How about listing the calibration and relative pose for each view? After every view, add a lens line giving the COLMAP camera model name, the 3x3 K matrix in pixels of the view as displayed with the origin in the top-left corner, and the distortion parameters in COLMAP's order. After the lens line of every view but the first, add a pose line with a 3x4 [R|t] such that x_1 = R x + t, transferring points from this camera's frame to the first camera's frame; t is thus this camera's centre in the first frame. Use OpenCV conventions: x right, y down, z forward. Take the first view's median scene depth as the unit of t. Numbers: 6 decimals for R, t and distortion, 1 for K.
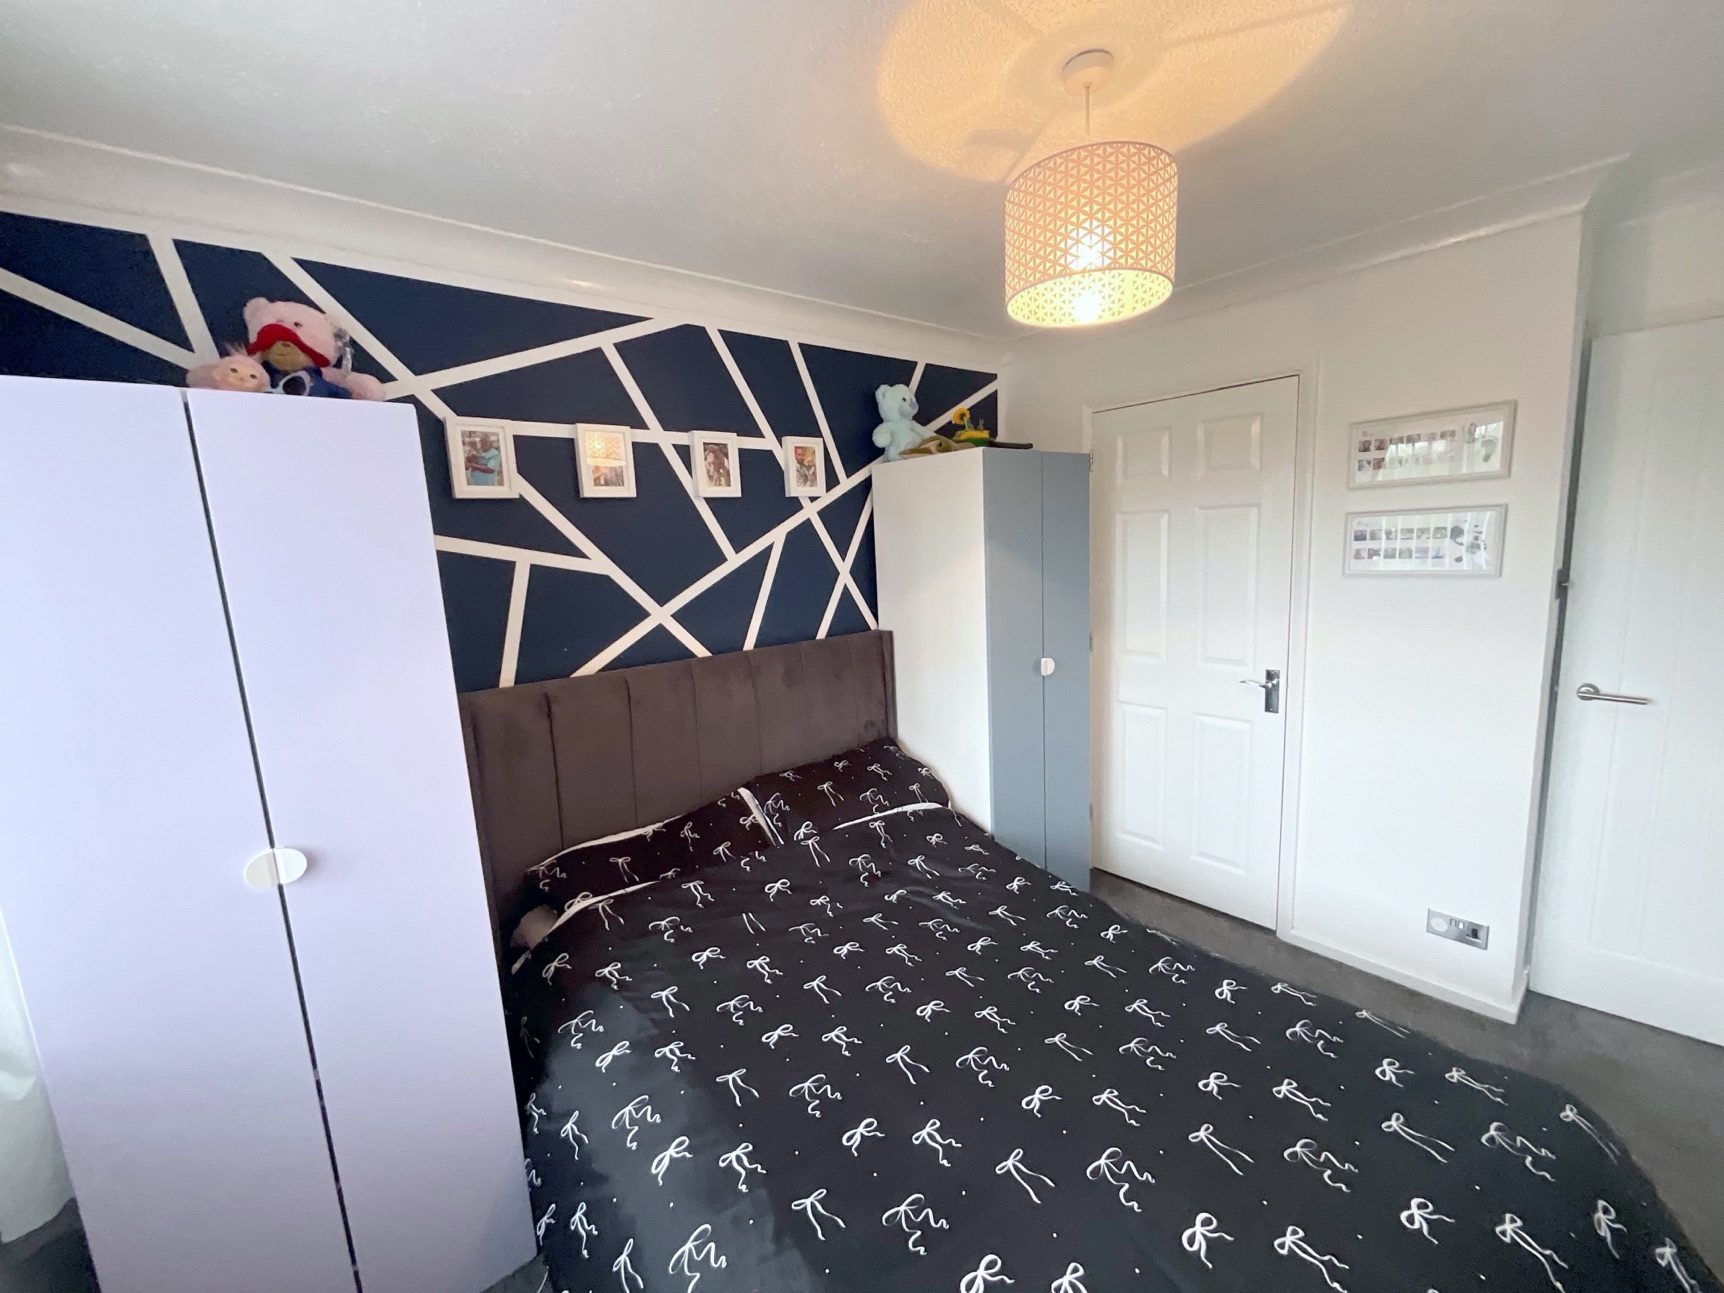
lens RADIAL K [[699.7, 0, 865.3], [0, 699.7, 648.6], [0, 0, 1]] dist [0.001246, 0.000155]
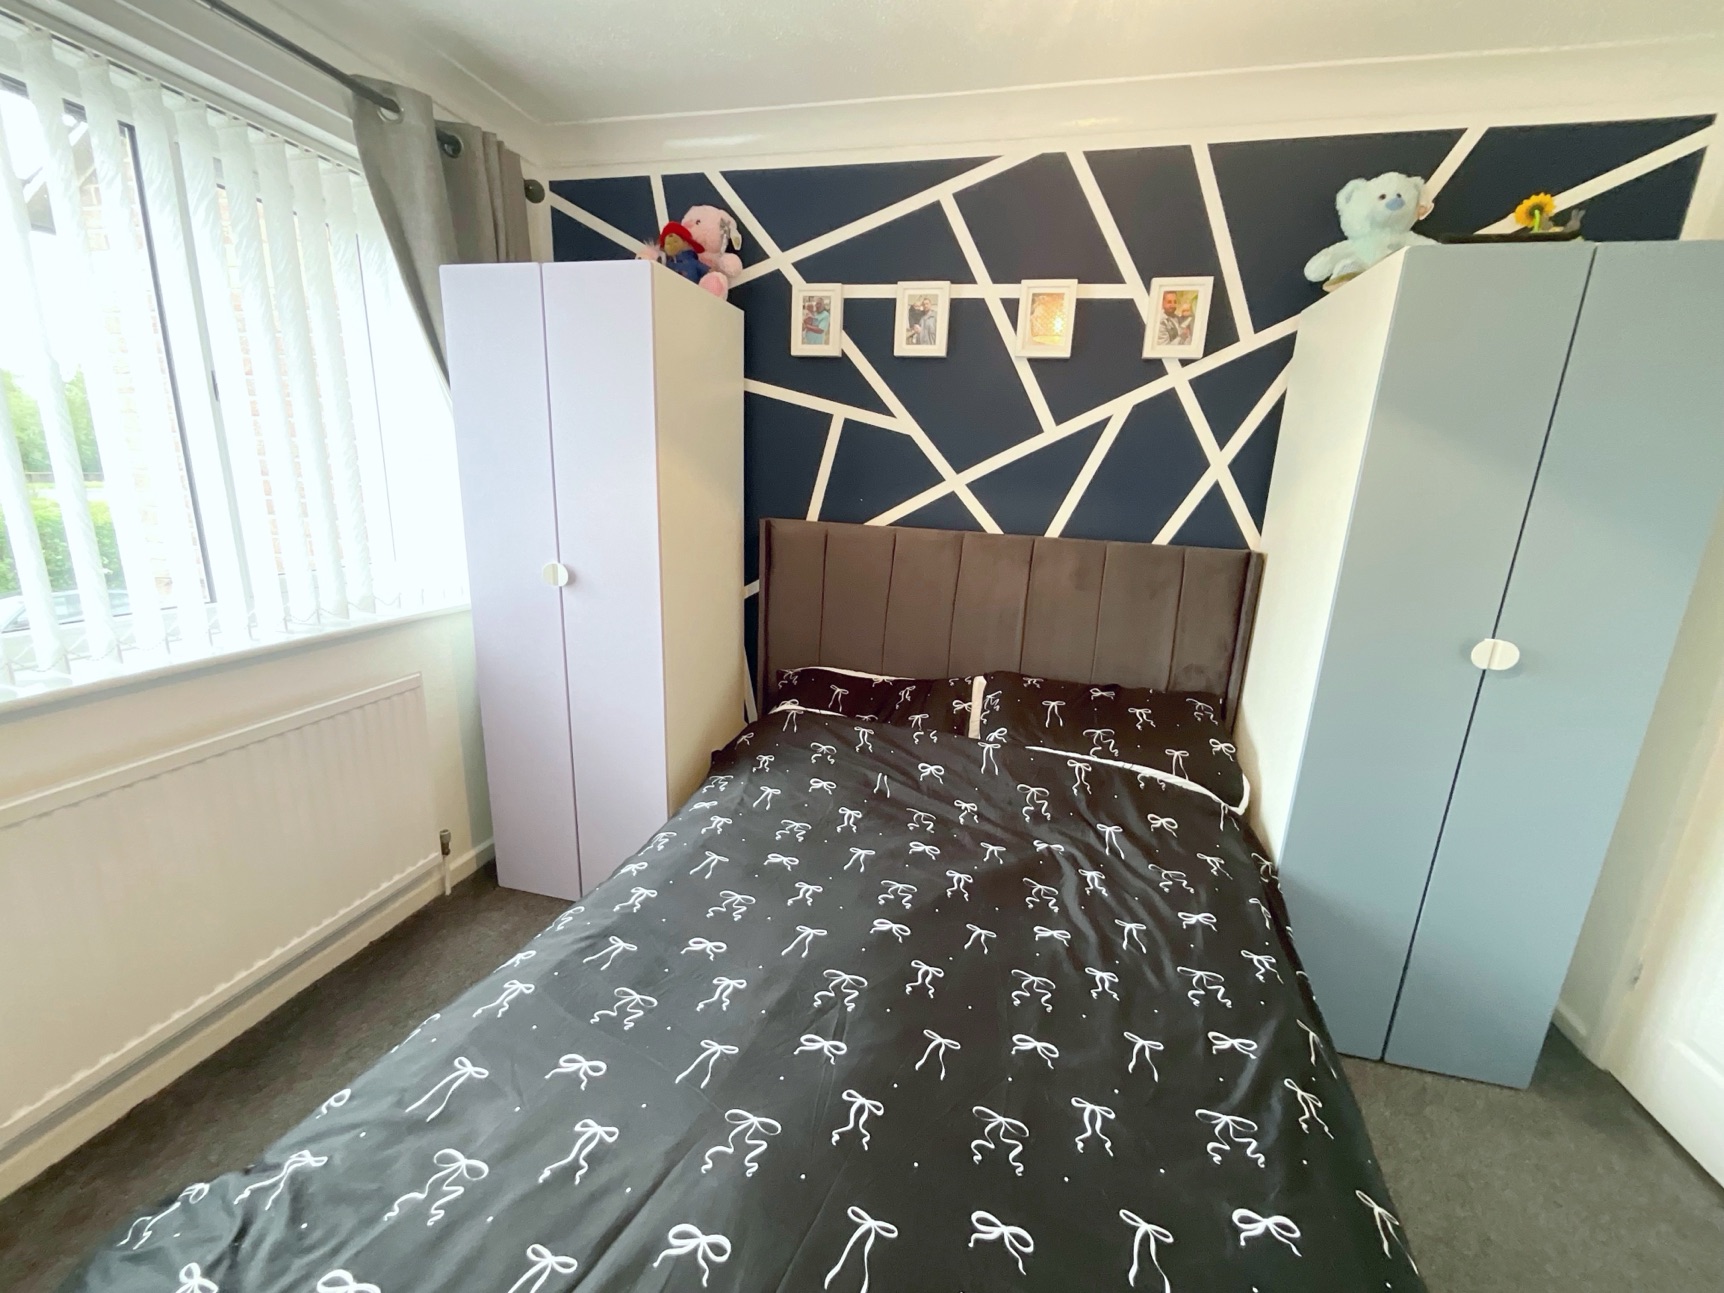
lens RADIAL K [[703.4, 0, 862.1], [0, 703.4, 644.9], [0, 0, 1]] dist [-0.016569, 0.013561]
pose [[0.585466, 0.268530, -0.764932, 0.450176], [-0.198435, 0.962314, 0.185942, 0.015460], [0.786036, 0.042927, 0.616688, 0.293727]]
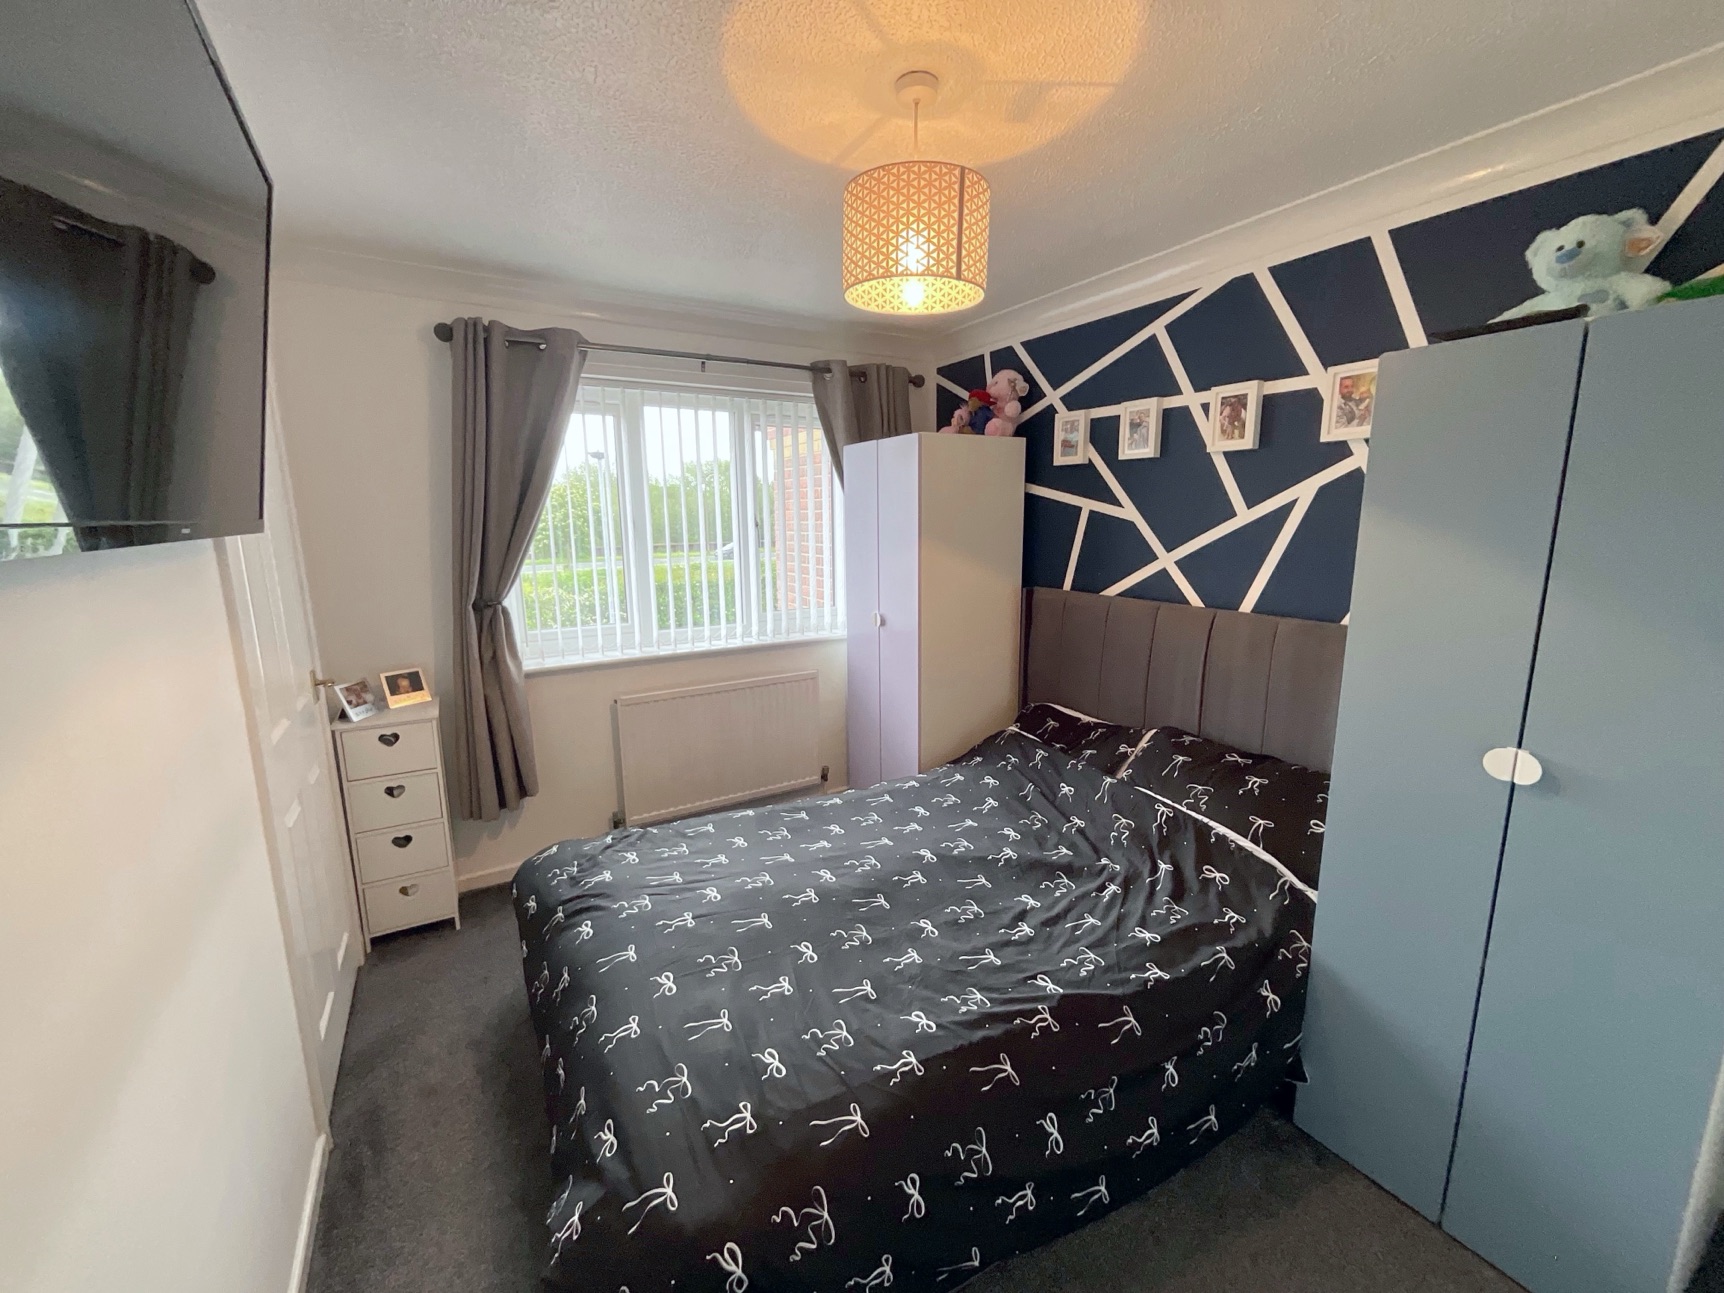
lens RADIAL K [[701.5, 0, 862.0], [0, 701.5, 646.5], [0, 0, 1]] dist [-0.000506, 0.000300]
pose [[-0.168448, 0.234787, -0.957340, 0.918215], [-0.135545, 0.956475, 0.258425, -0.141357], [0.976347, 0.173294, -0.129292, 0.686807]]
